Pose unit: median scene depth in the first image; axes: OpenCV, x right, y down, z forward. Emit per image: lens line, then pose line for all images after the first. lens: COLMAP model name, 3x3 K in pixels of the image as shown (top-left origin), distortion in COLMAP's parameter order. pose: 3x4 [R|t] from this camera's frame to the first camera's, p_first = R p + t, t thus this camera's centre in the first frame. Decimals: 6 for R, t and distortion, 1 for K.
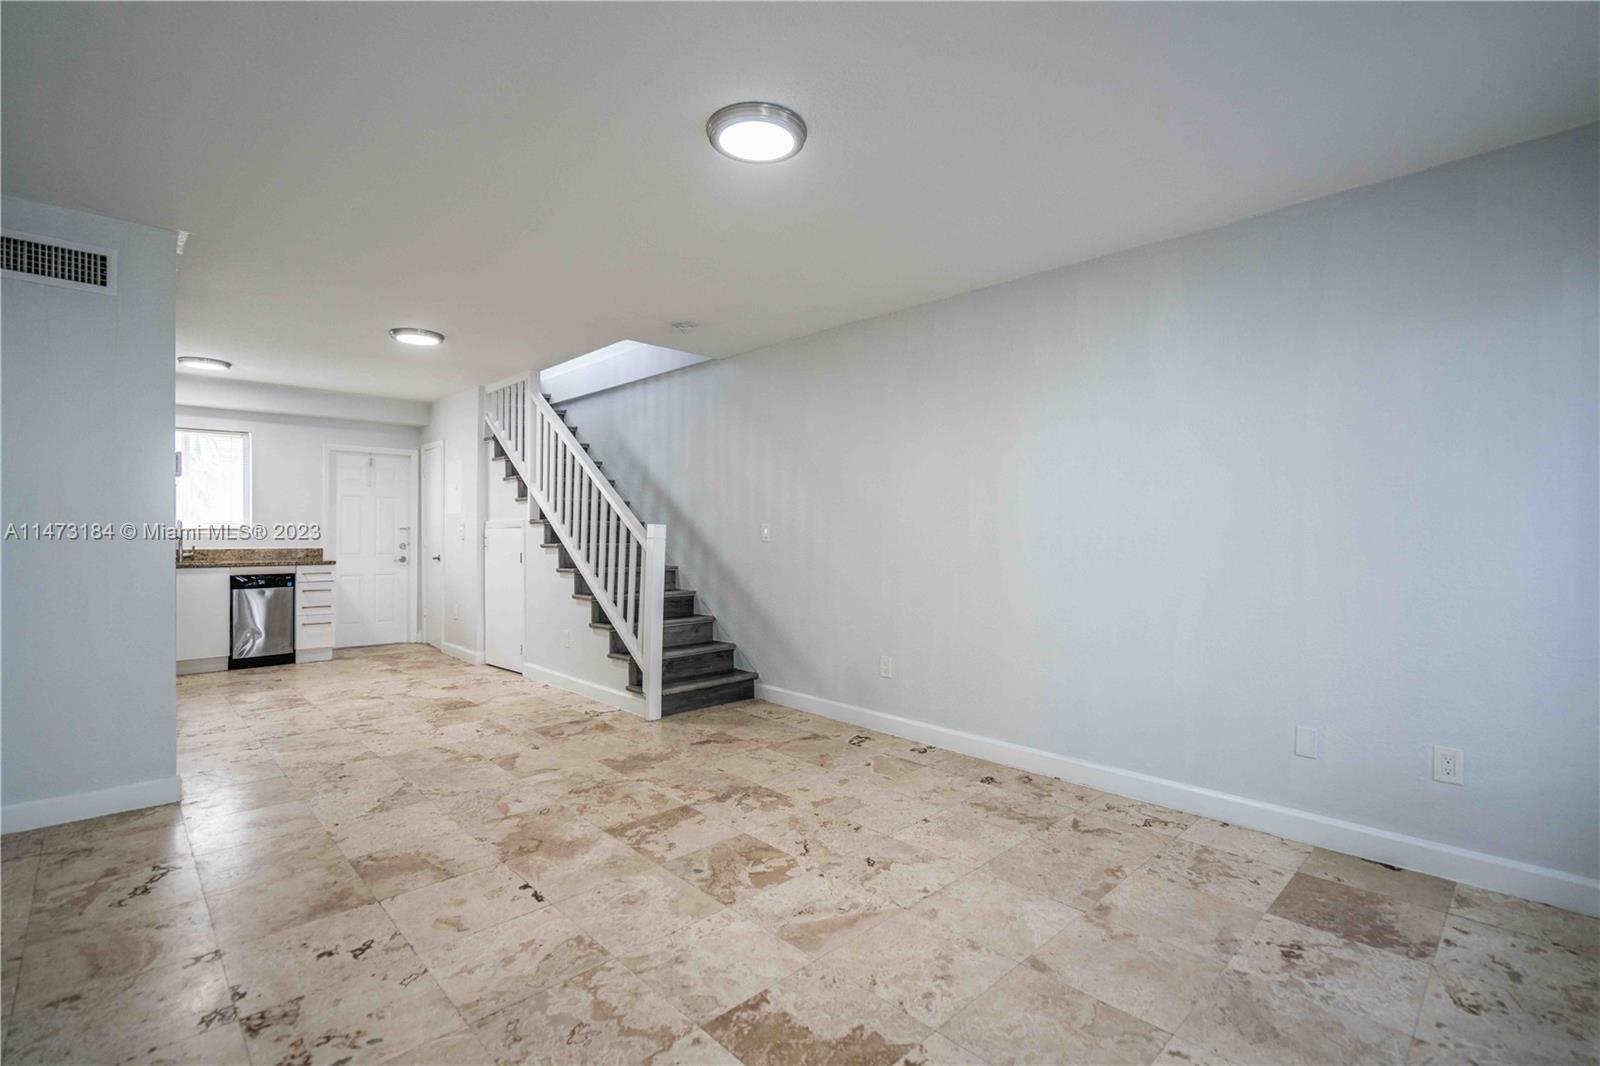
lens RADIAL K [[724.7, 0, 802.3], [0, 724.7, 537.8], [0, 0, 1]] dist [-0.007223, 0.002156]
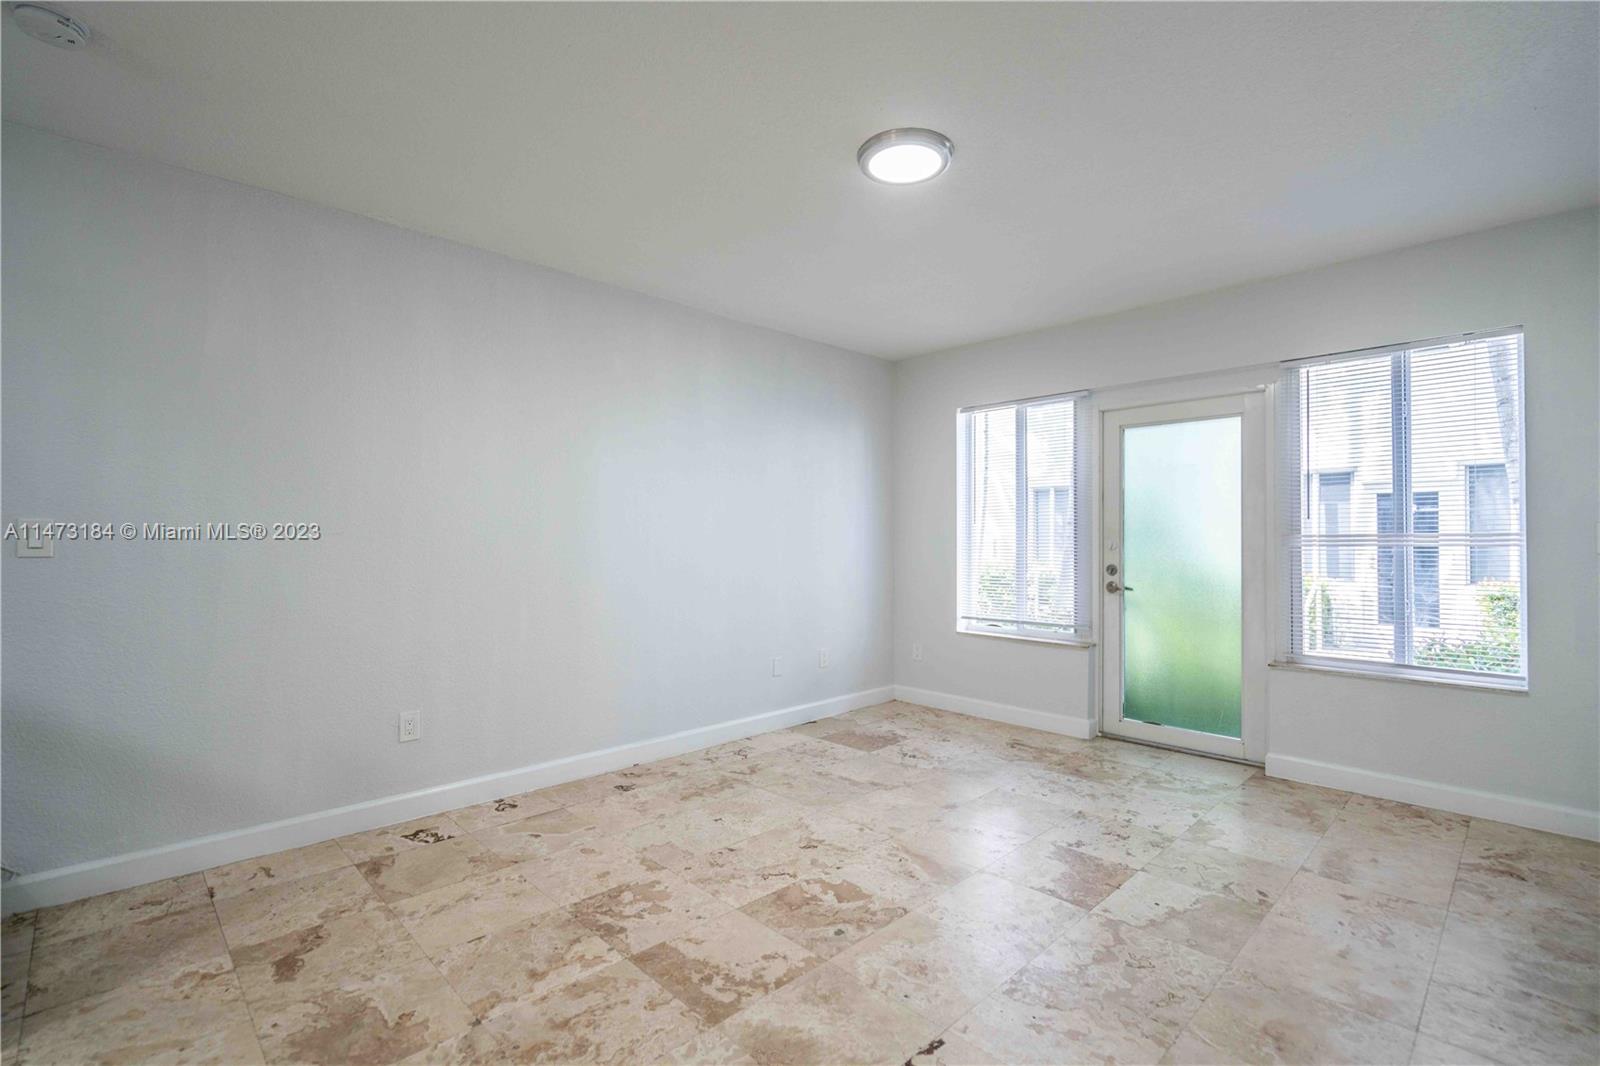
lens RADIAL K [[724.7, 0, 802.3], [0, 724.7, 537.8], [0, 0, 1]] dist [-0.007223, 0.002156]
pose [[-0.004264, -0.004419, 0.999981, -0.643470], [0.008237, 0.999956, 0.004454, -0.006147], [-0.999957, 0.008255, -0.004227, 0.674300]]
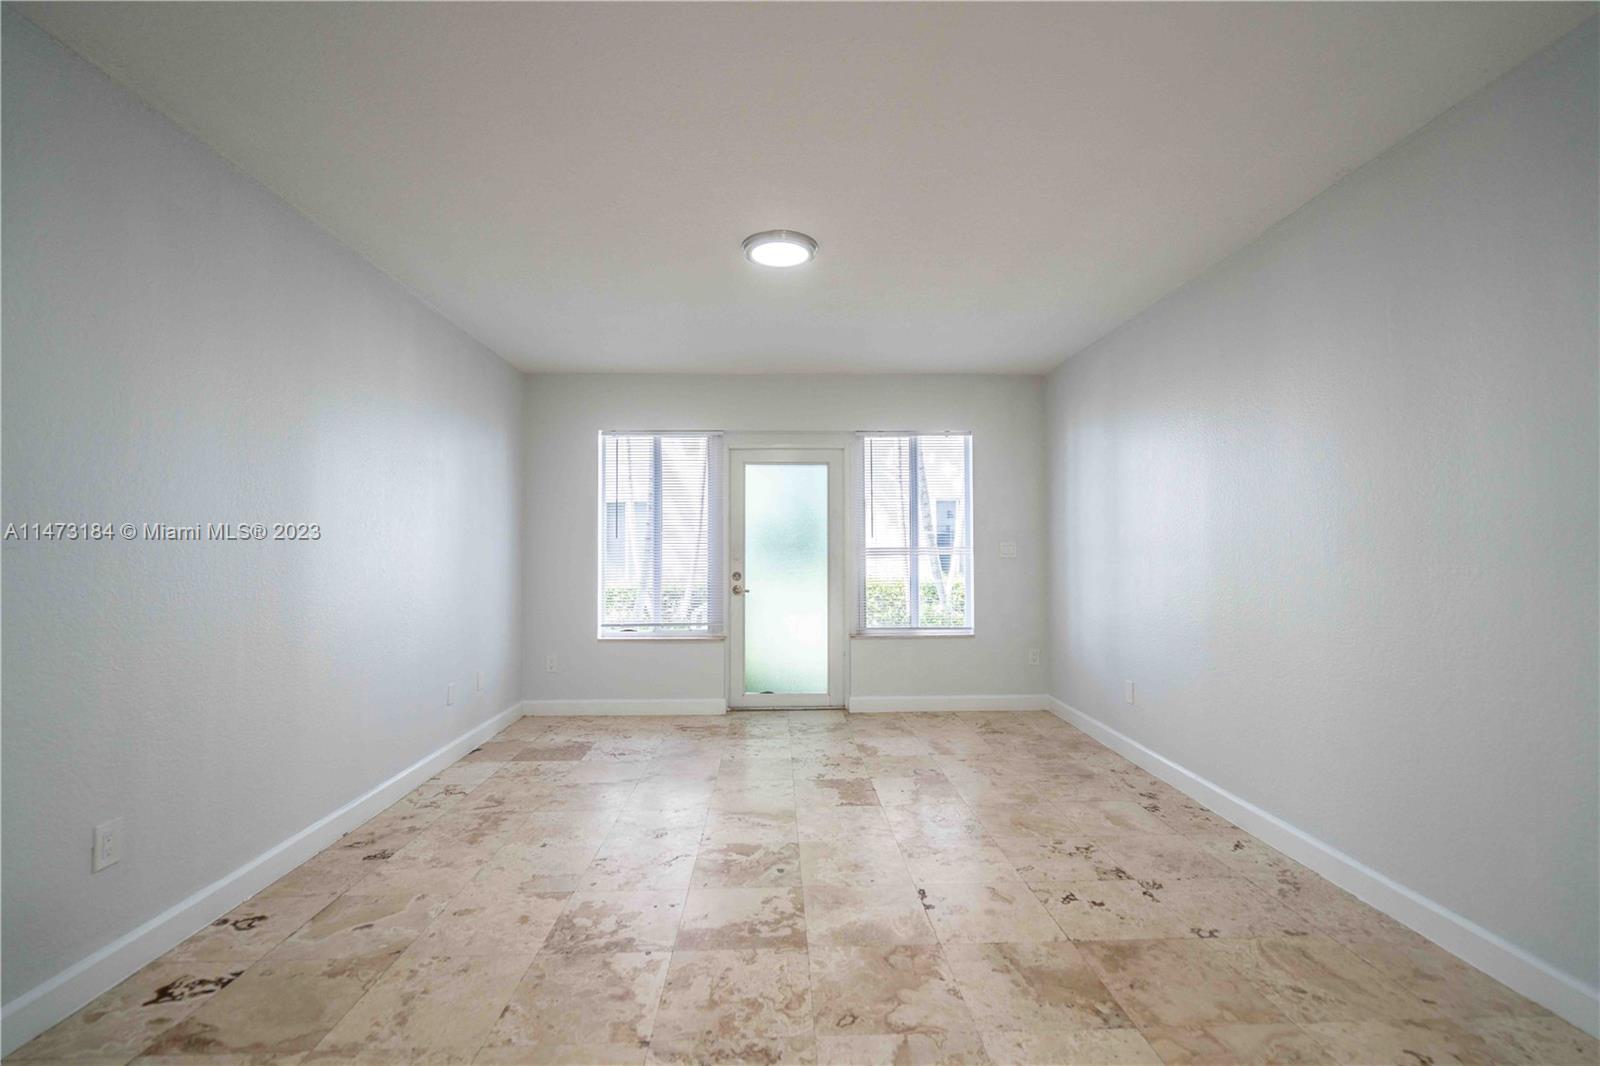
lens RADIAL K [[724.7, 0, 802.3], [0, 724.7, 537.8], [0, 0, 1]] dist [-0.007223, 0.002156]
pose [[-0.743729, 0.009285, 0.668417, -0.567116], [0.006462, 0.999957, -0.006700, -0.011336], [-0.668450, -0.000663, -0.743756, 1.140036]]
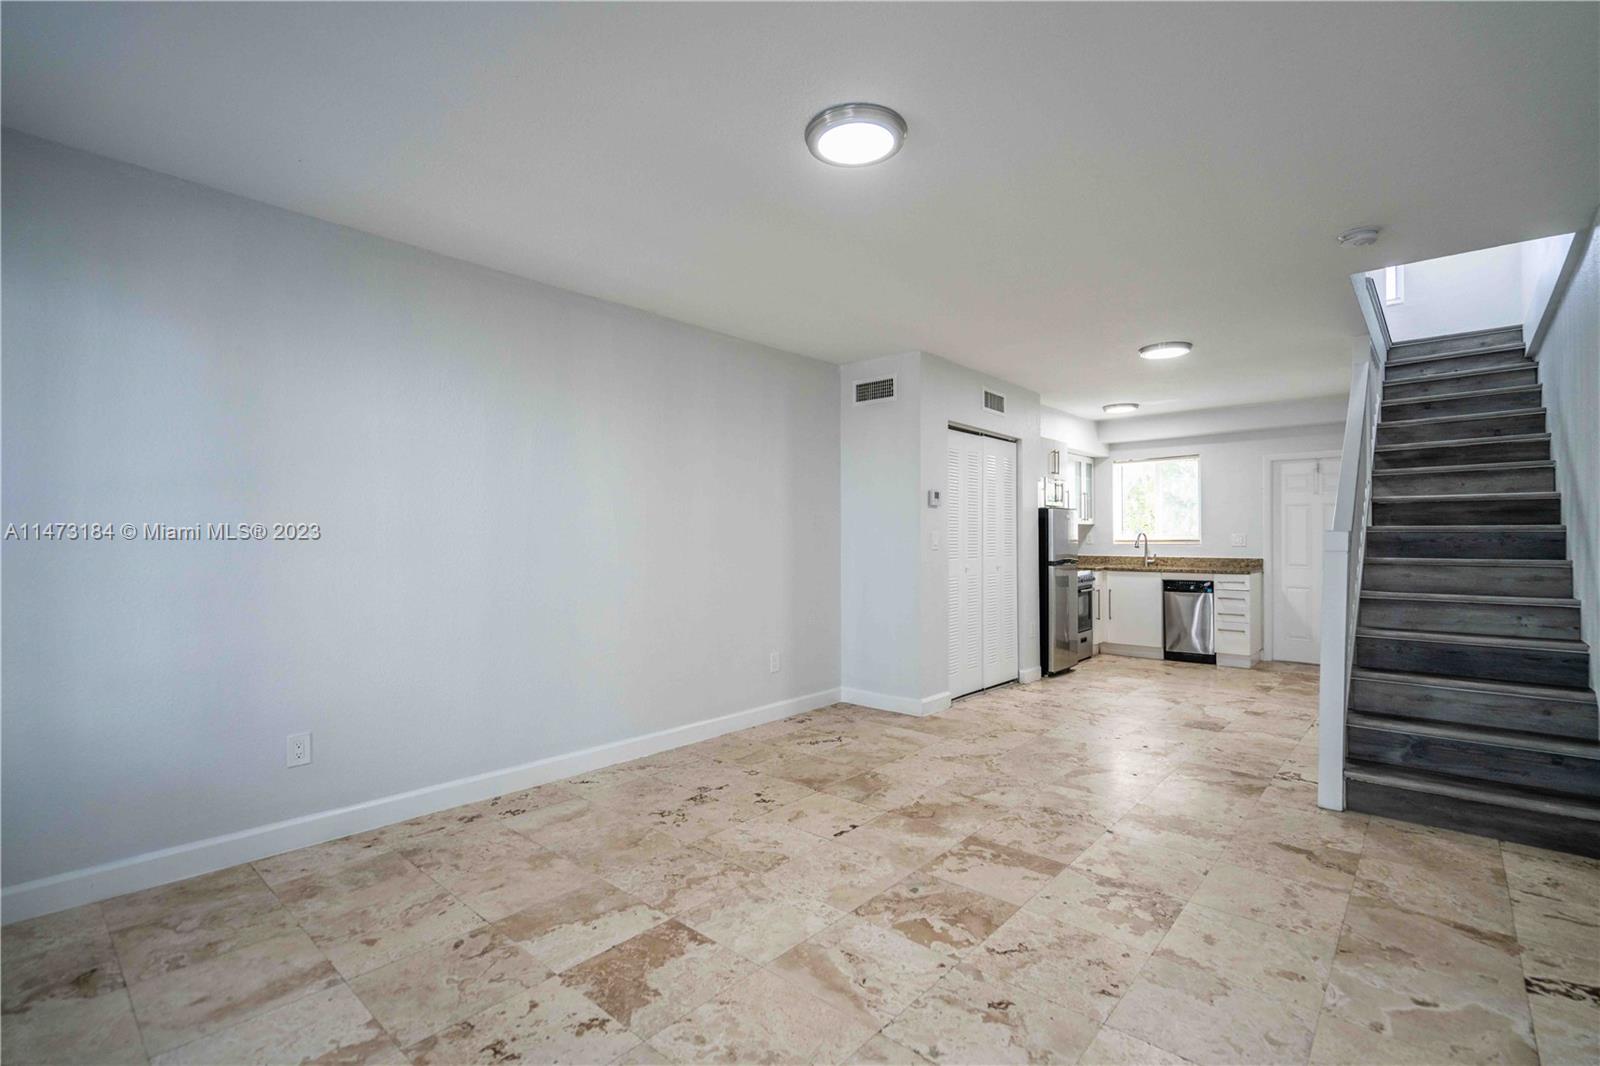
lens RADIAL K [[724.7, 0, 802.3], [0, 724.7, 537.8], [0, 0, 1]] dist [-0.007223, 0.002156]
pose [[0.075175, -0.008002, -0.997138, 0.527362], [-0.007363, 0.999936, -0.008580, -0.002022], [0.997143, 0.007987, 0.075111, 0.499980]]
